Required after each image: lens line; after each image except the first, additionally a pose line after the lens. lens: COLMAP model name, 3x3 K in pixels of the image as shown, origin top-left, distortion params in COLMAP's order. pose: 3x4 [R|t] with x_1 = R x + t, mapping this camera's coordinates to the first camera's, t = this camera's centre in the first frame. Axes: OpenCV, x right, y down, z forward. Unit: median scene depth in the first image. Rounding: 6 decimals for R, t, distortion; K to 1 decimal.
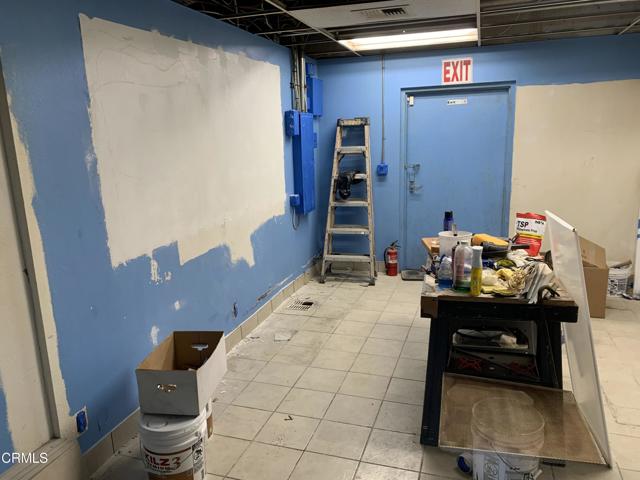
lens RADIAL K [[478.4, 0, 320.7], [0, 478.4, 243.8], [0, 0, 1]] dist [0.032549, -0.036130]
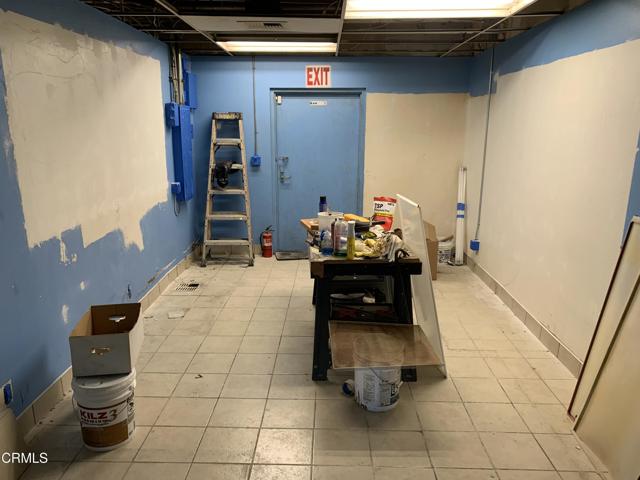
lens RADIAL K [[478.4, 0, 320.7], [0, 478.4, 243.8], [0, 0, 1]] dist [0.032549, -0.036130]
pose [[0.952748, -0.036836, 0.301520, -0.110460], [0.032387, 0.999280, 0.019744, 0.030432], [-0.302030, -0.009046, 0.953255, -0.157337]]
